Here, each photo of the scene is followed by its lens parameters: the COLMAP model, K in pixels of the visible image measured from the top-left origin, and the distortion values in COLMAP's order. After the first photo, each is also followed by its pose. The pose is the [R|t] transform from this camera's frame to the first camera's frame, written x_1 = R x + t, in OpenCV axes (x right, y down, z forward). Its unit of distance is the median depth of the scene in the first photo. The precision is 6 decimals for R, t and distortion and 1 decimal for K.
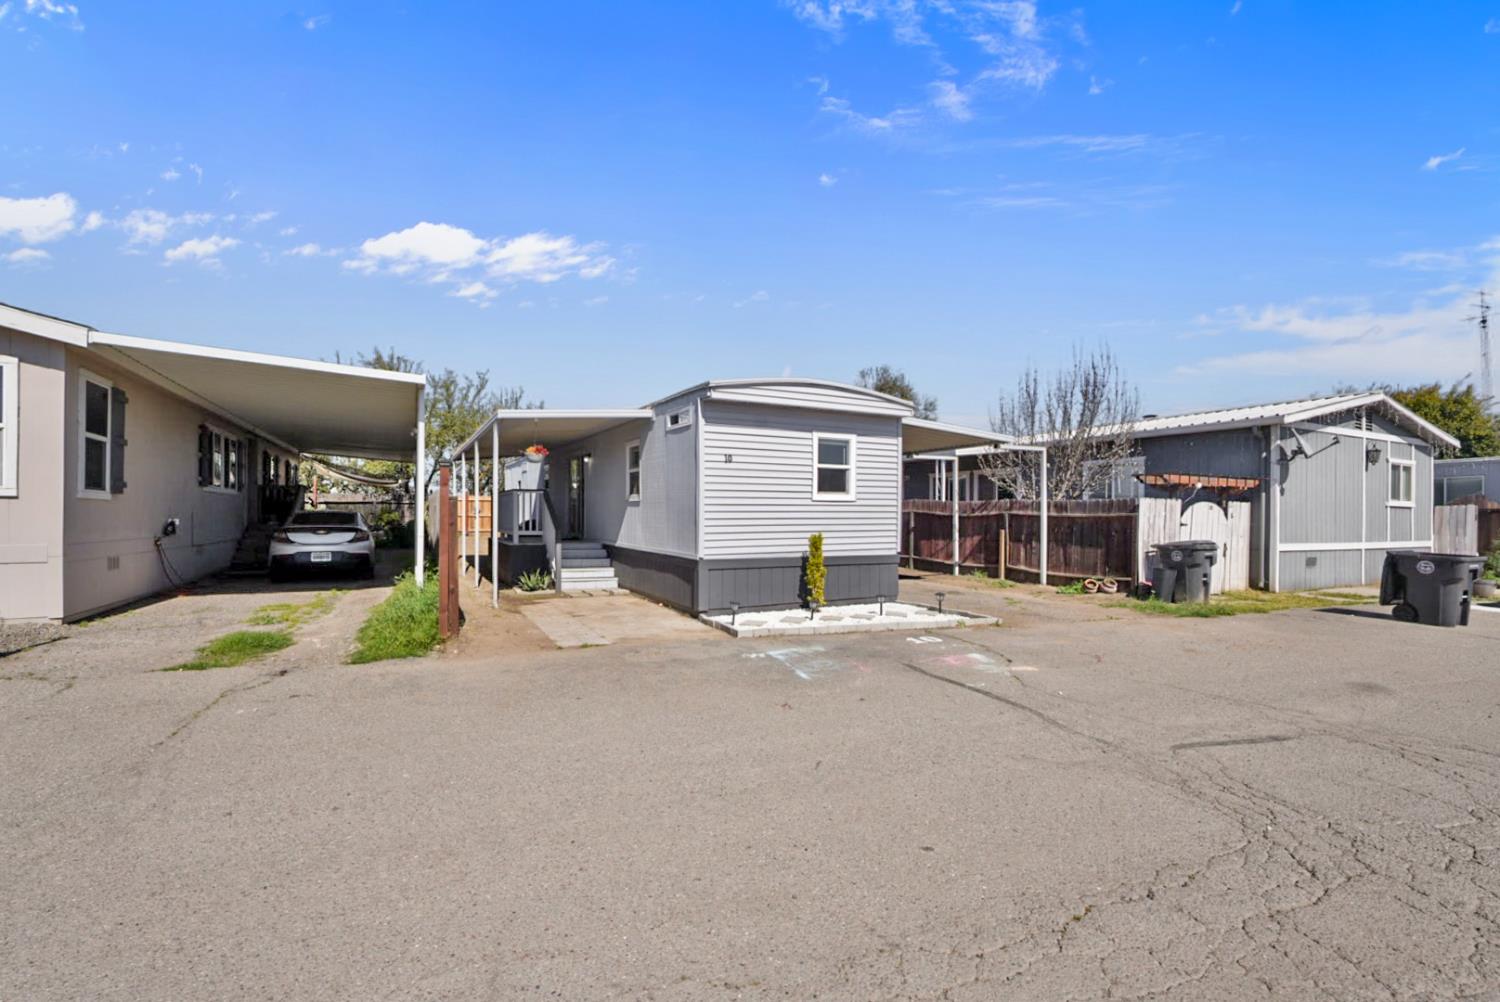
lens RADIAL K [[684.7, 0, 747.0], [0, 684.7, 493.7], [0, 0, 1]] dist [-0.000835, 0.000197]
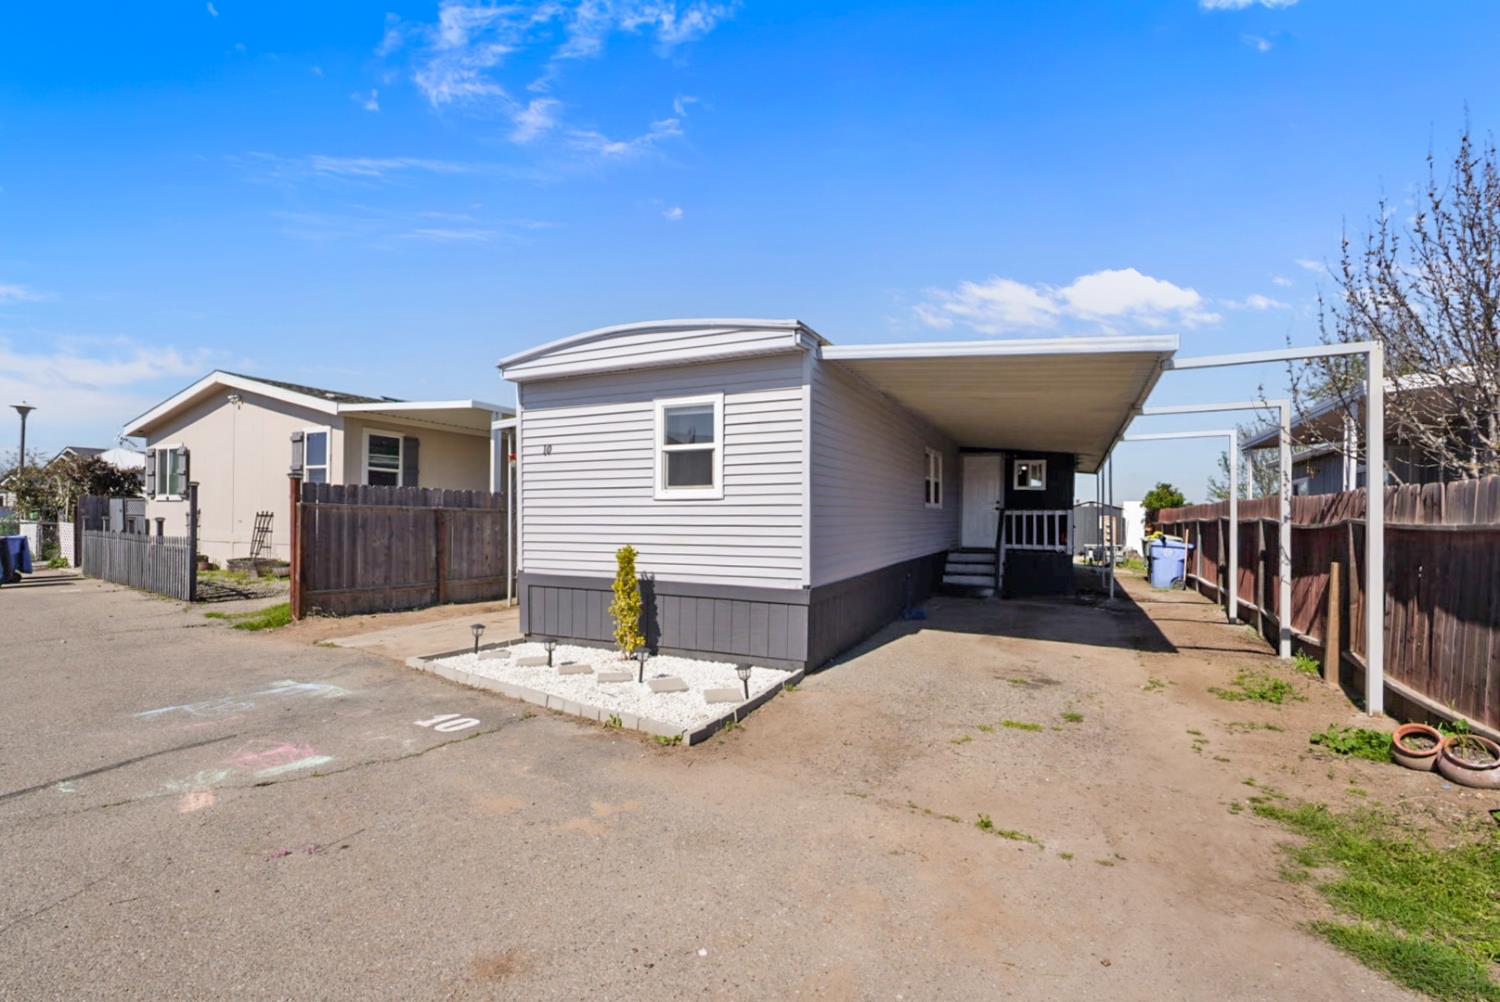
lens RADIAL K [[684.7, 0, 747.0], [0, 684.7, 493.7], [0, 0, 1]] dist [-0.000835, 0.000197]
pose [[0.564300, -0.032732, -0.824921, 0.708636], [0.016949, 0.999462, -0.028064, 0.025206], [0.825396, 0.001855, 0.564551, 0.676660]]
